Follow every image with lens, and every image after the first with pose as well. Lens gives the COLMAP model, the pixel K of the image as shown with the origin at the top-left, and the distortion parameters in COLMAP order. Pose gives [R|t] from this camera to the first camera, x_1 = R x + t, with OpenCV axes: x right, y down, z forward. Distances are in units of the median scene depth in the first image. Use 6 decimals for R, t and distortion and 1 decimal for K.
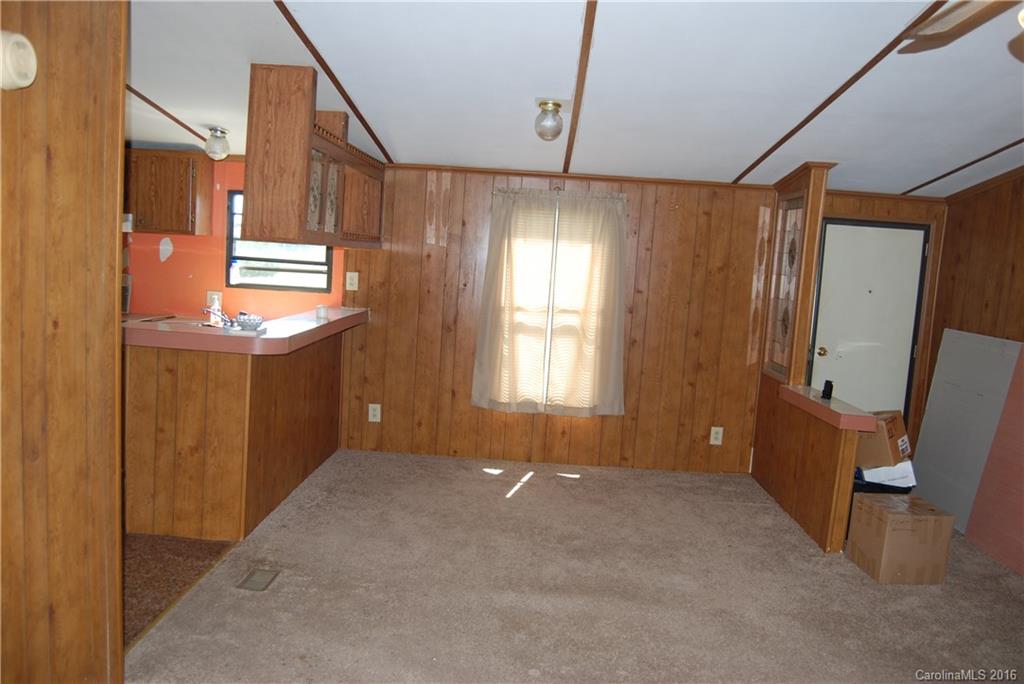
lens RADIAL K [[805.5, 0, 507.1], [0, 805.5, 345.7], [0, 0, 1]] dist [-0.082435, 0.023180]
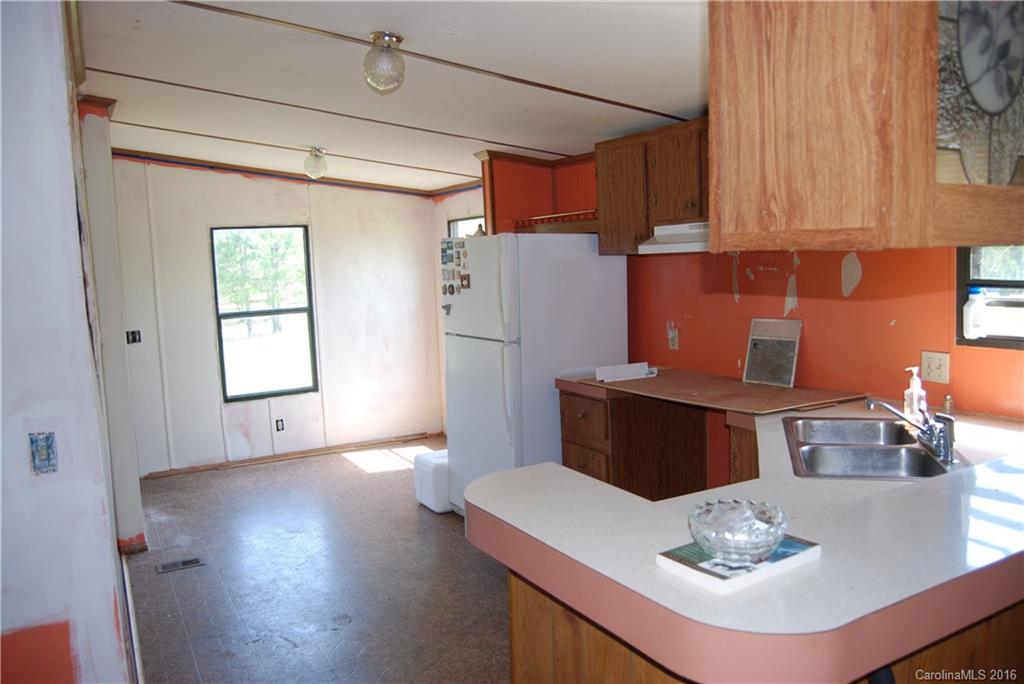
lens RADIAL K [[805.5, 0, 512.2], [0, 805.5, 342.7], [0, 0, 1]] dist [-0.082435, 0.023180]
pose [[0.502156, 0.005938, -0.864757, -0.079798], [-0.028393, 0.999551, -0.009623, -0.065994], [0.864311, 0.029385, 0.502099, 0.557972]]
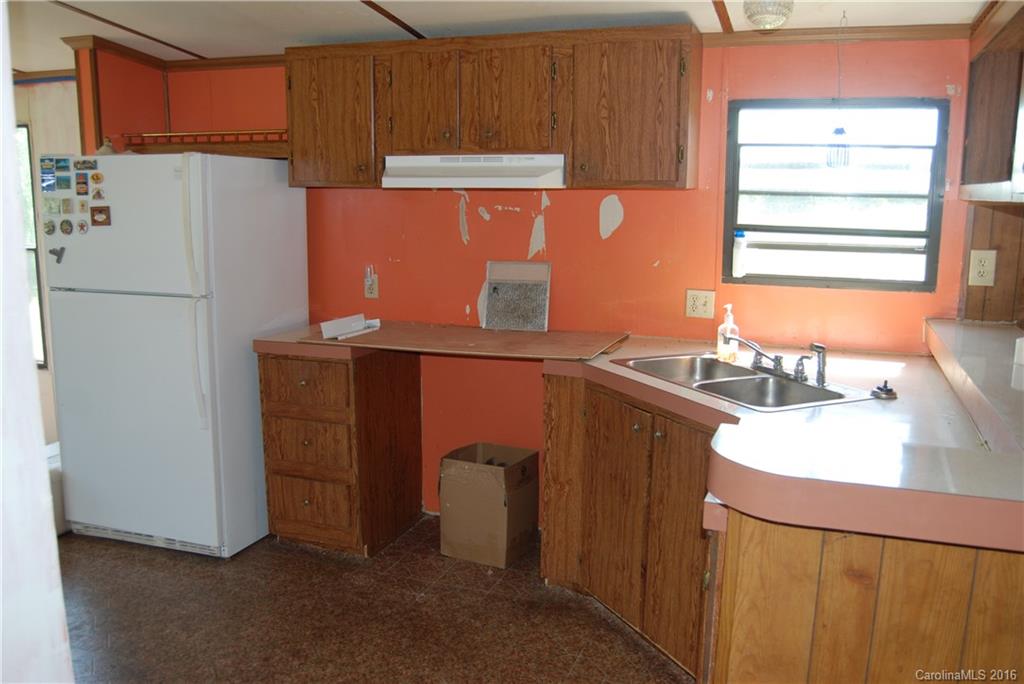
lens RADIAL K [[880.3, 0, 512.5], [0, 880.3, 344.3], [0, 0, 1]] dist [-0.066561, -0.000357]
pose [[0.948763, 0.001604, -0.315986, -0.318621], [0.015554, 0.998538, 0.051771, -0.068540], [0.315607, -0.054033, 0.947350, 0.413494]]
